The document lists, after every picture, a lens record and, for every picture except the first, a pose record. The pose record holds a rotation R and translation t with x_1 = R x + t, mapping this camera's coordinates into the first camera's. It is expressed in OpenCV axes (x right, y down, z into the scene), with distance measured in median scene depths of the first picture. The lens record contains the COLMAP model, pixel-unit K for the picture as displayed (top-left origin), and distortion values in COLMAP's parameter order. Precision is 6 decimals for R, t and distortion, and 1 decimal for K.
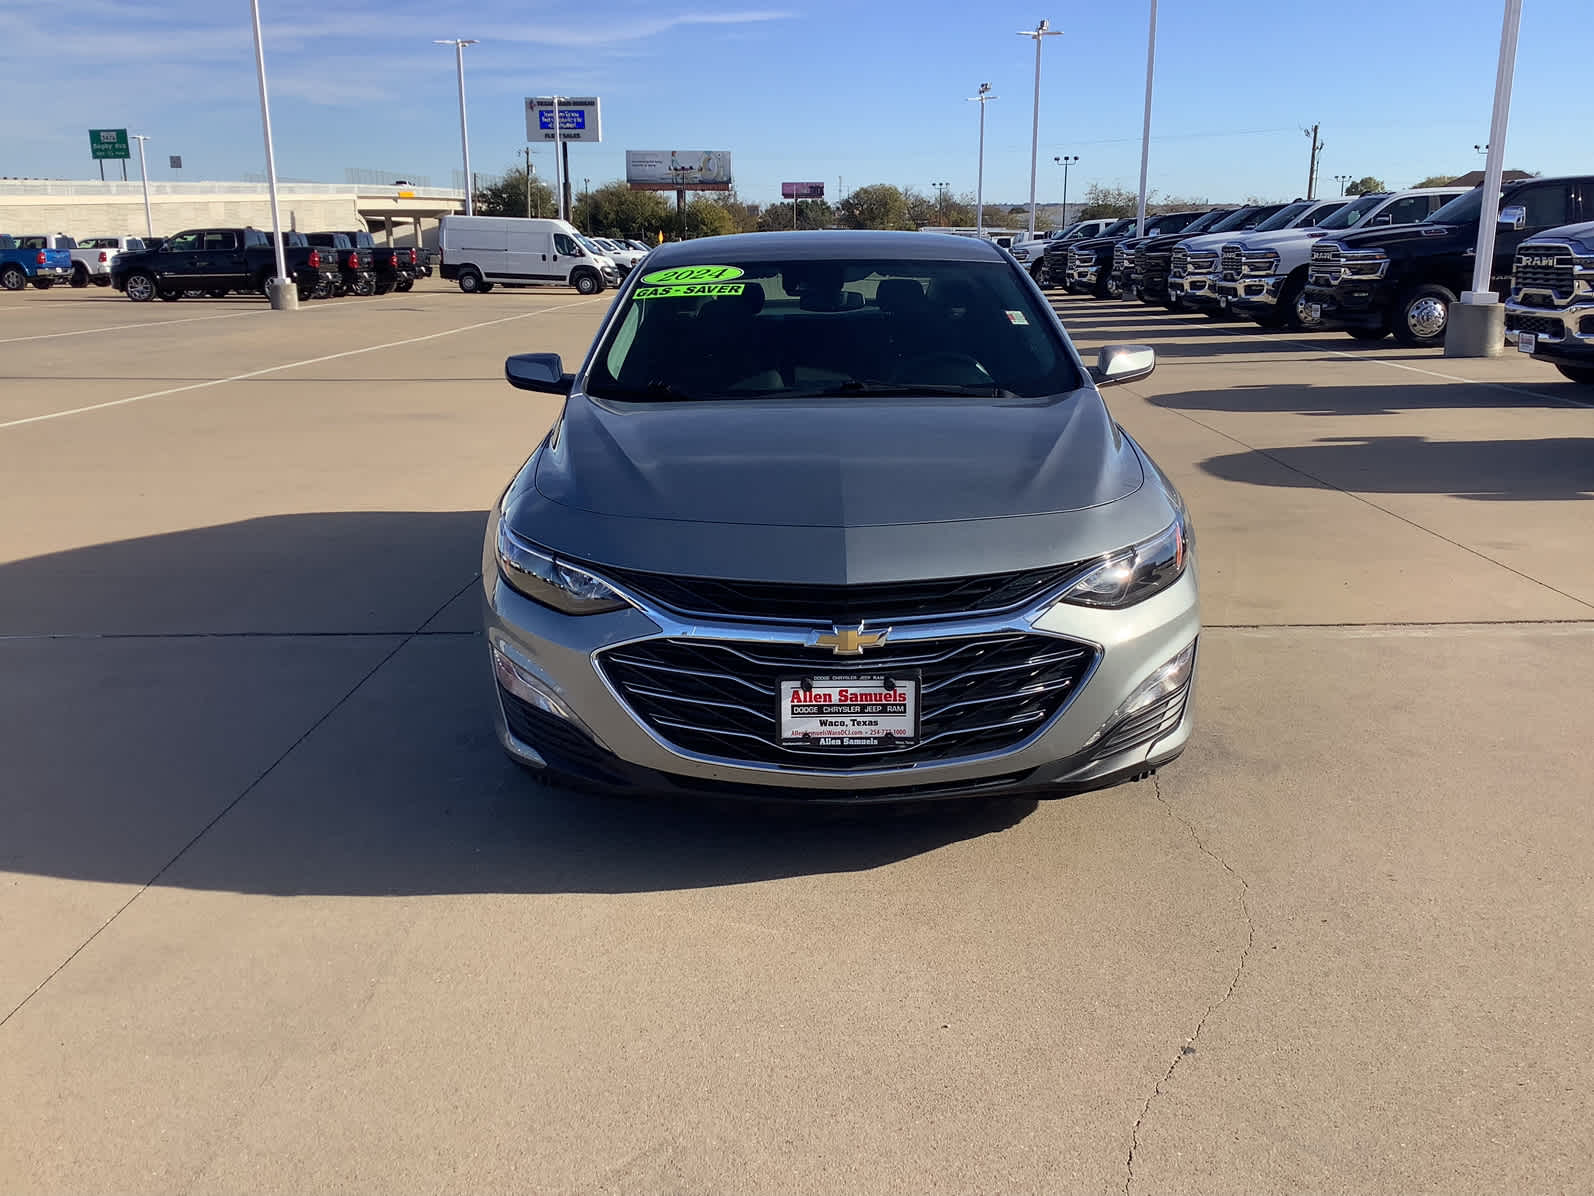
lens RADIAL K [[1454.8, 0, 794.7], [0, 1454.8, 633.7], [0, 0, 1]] dist [0.123301, -0.204391]
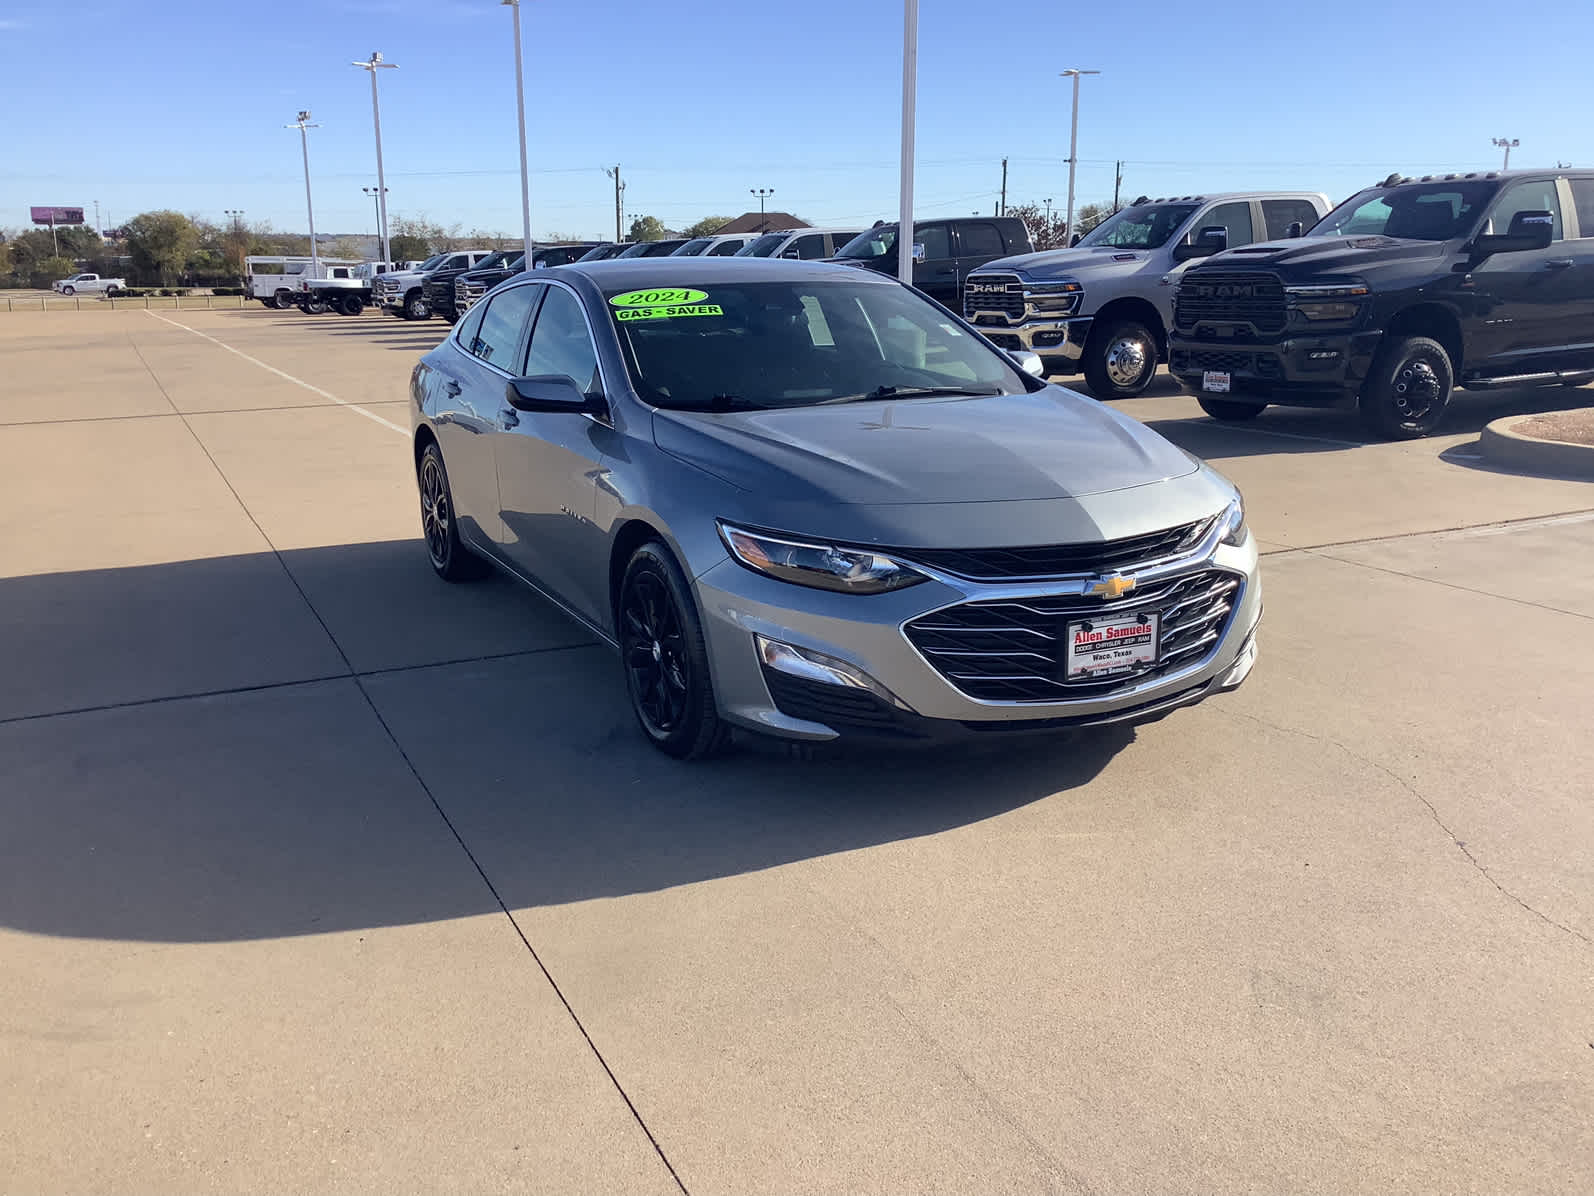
lens RADIAL K [[1454.8, 0, 794.7], [0, 1454.8, 633.7], [0, 0, 1]] dist [0.123301, -0.204391]
pose [[0.887668, -0.114289, 0.446076, -0.726064], [0.123637, 0.992294, 0.008205, 0.000871], [-0.443576, 0.047868, 0.894958, 0.026064]]
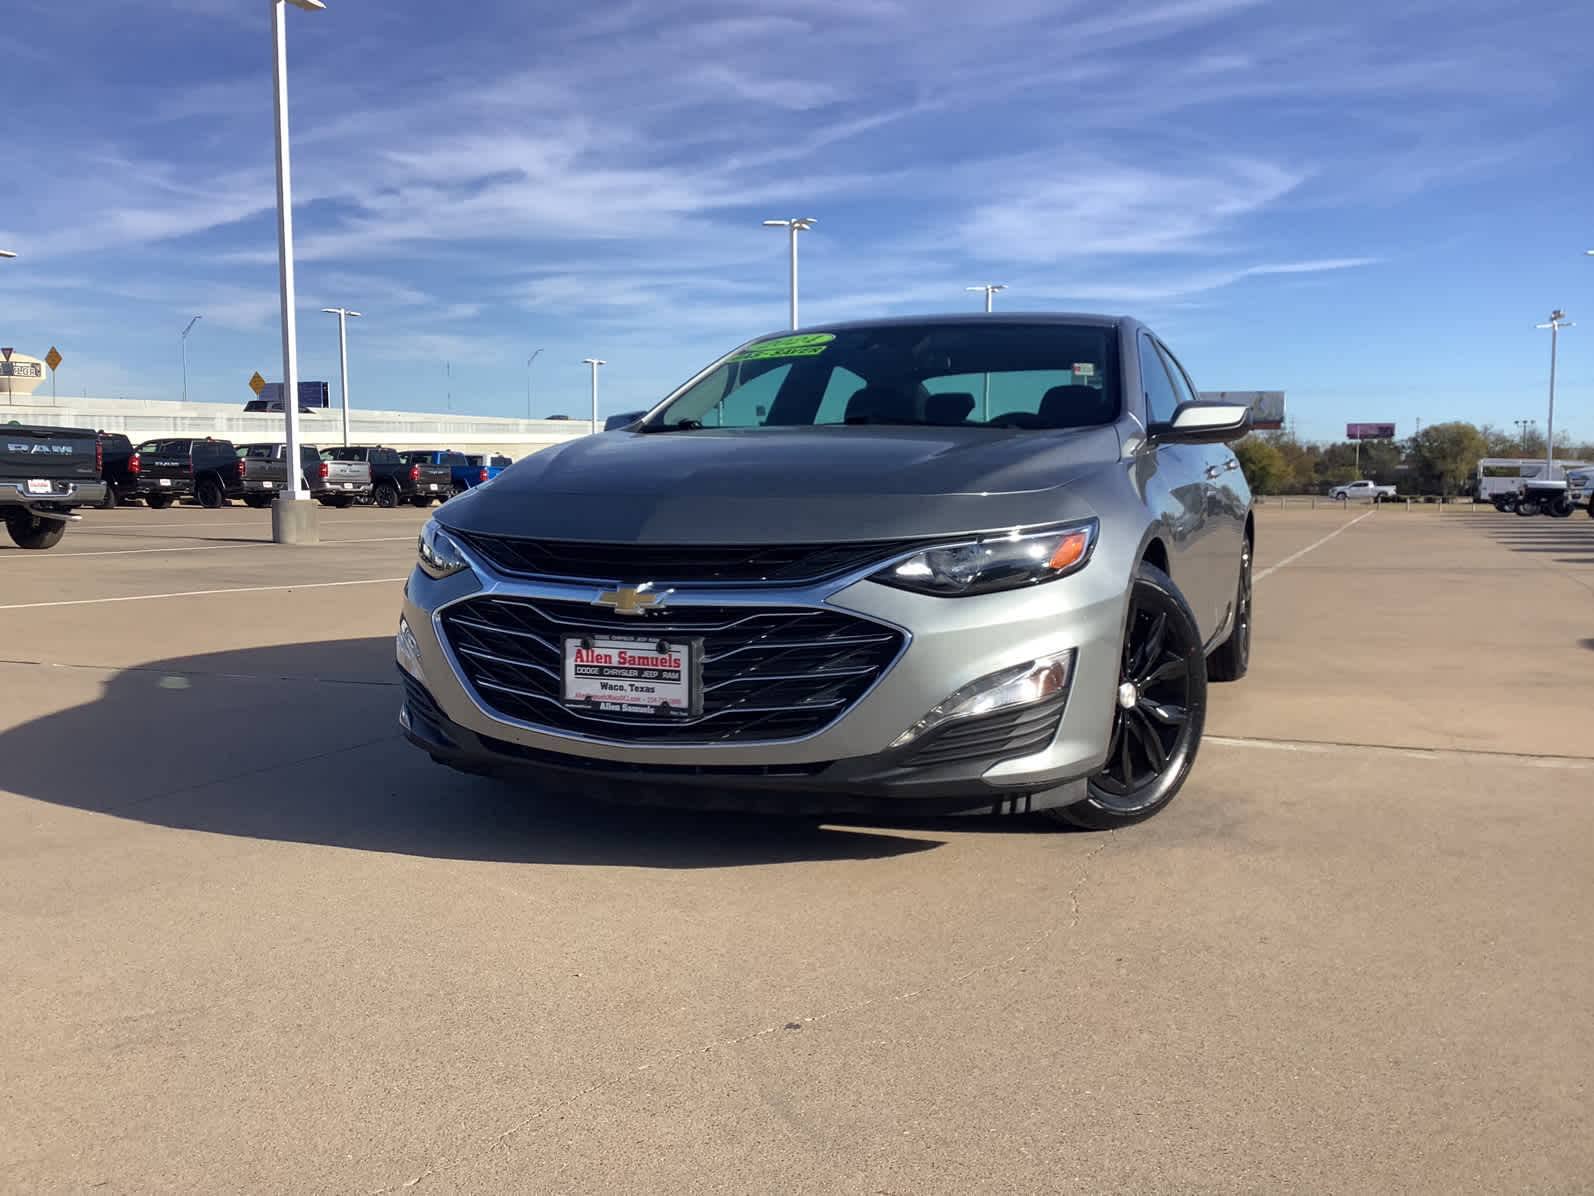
lens RADIAL K [[1454.8, 0, 794.7], [0, 1454.8, 633.7], [0, 0, 1]] dist [0.123301, -0.204391]
pose [[0.928245, 0.054178, -0.368001, 0.481843], [-0.113214, 0.983548, -0.140771, 0.146243], [0.354320, 0.172333, 0.919107, 0.148530]]
